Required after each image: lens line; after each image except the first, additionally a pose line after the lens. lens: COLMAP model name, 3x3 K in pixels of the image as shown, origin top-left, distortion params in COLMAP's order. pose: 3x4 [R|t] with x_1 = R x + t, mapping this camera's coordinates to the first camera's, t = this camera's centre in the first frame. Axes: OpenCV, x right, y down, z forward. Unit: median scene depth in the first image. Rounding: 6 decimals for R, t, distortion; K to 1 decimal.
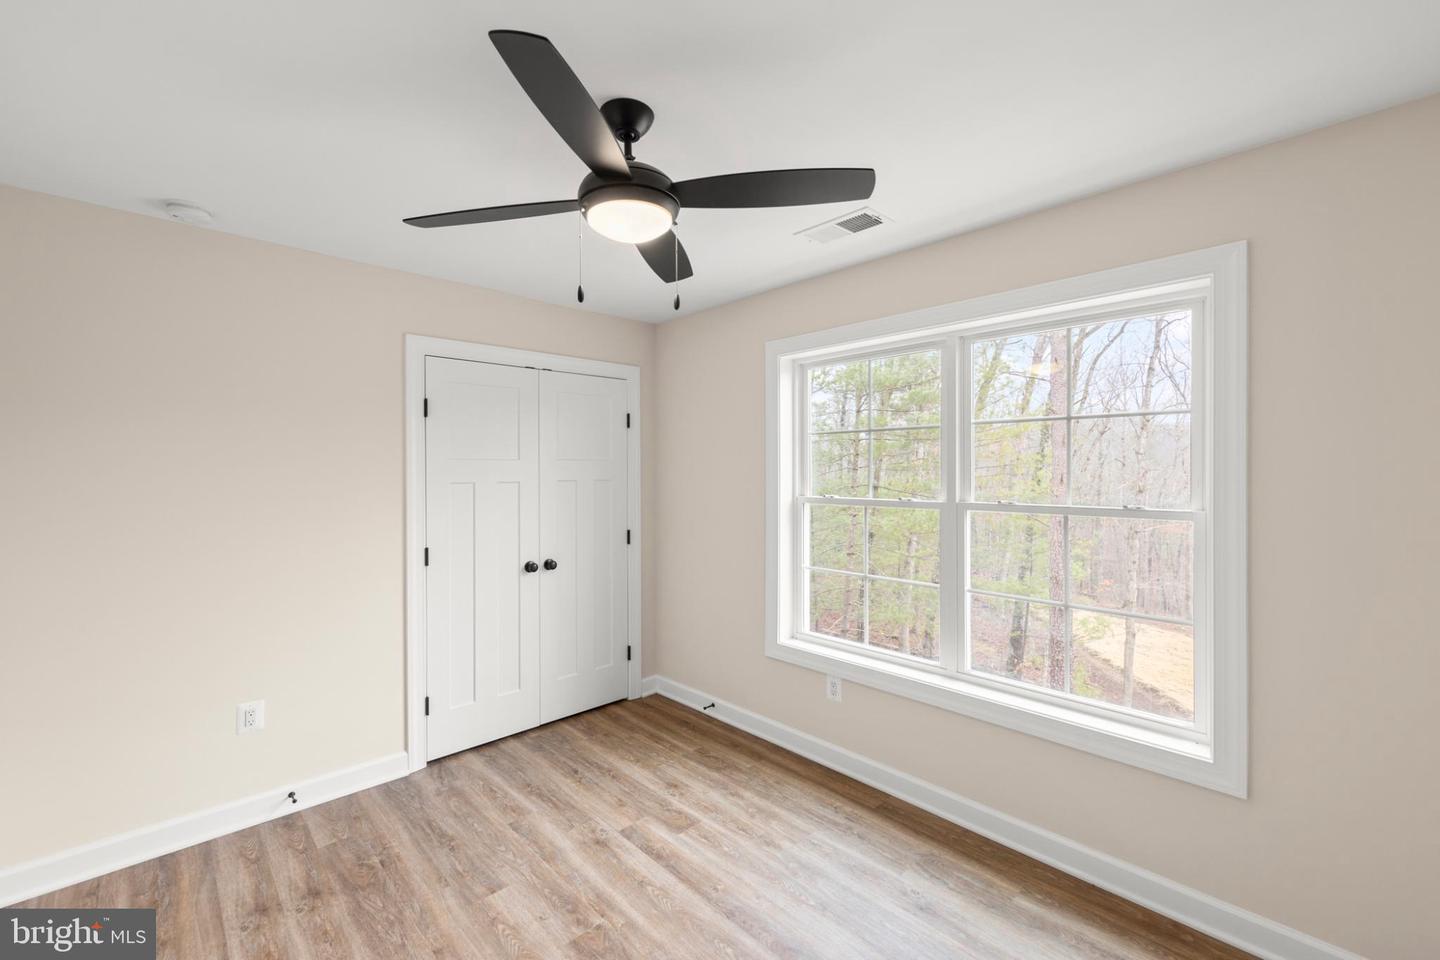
lens RADIAL K [[602.7, 0, 725.2], [0, 602.7, 477.0], [0, 0, 1]] dist [0.004125, -0.000256]
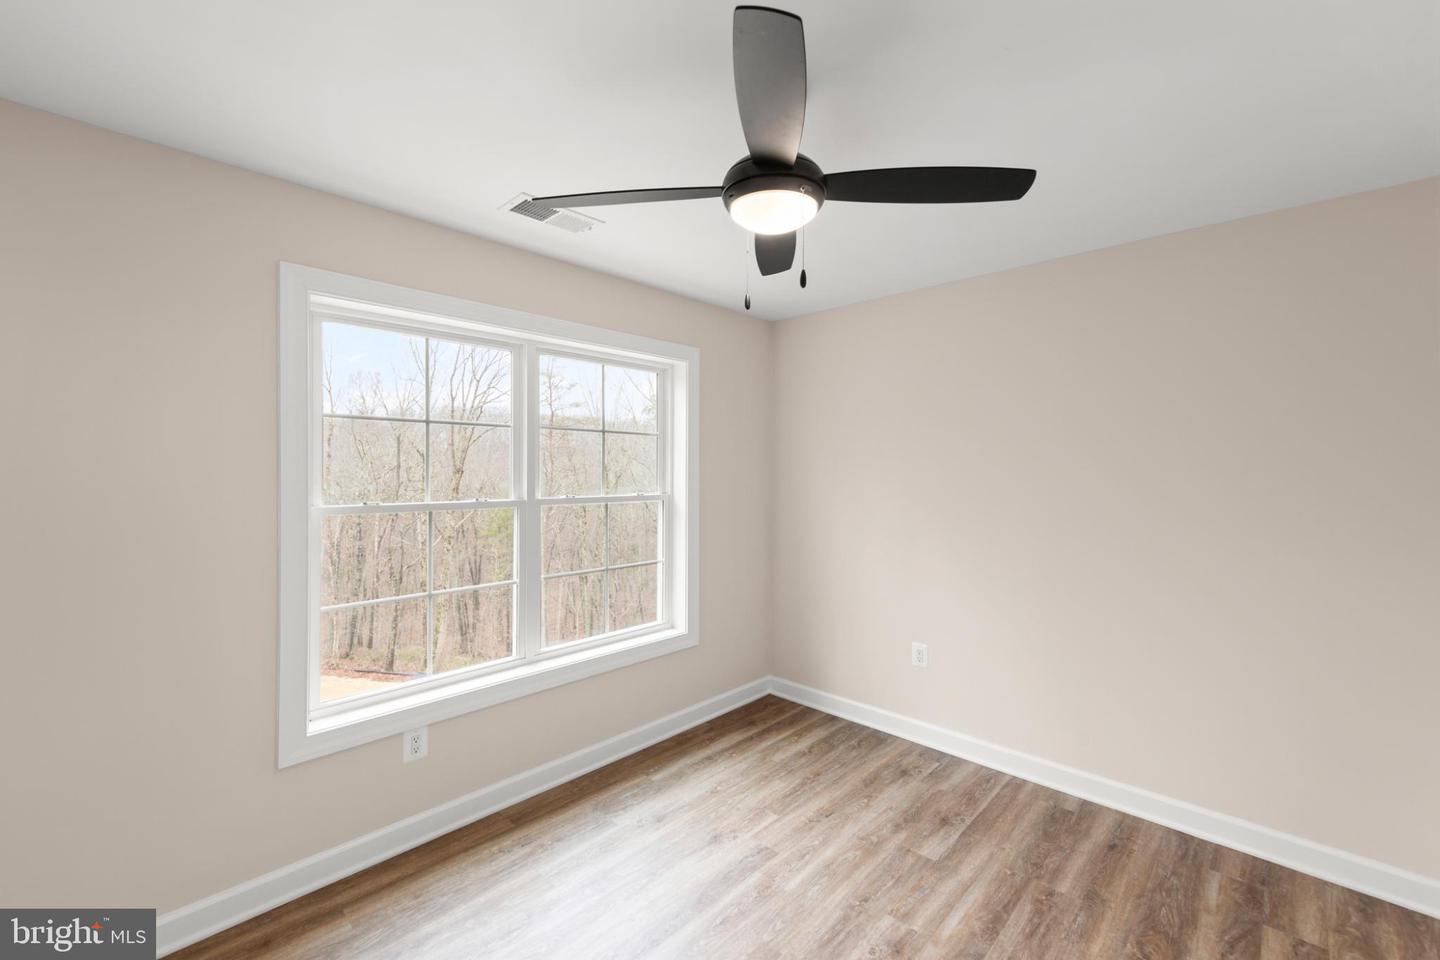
lens RADIAL K [[591.3, 0, 720.0], [0, 591.3, 480.0], [0, 0, 1]] dist [-0.000722, -0.000001]
pose [[-0.051942, -0.014925, 0.998539, -0.712423], [0.007332, 0.999856, 0.015326, -0.007212], [-0.998623, 0.008117, -0.051825, 0.742877]]
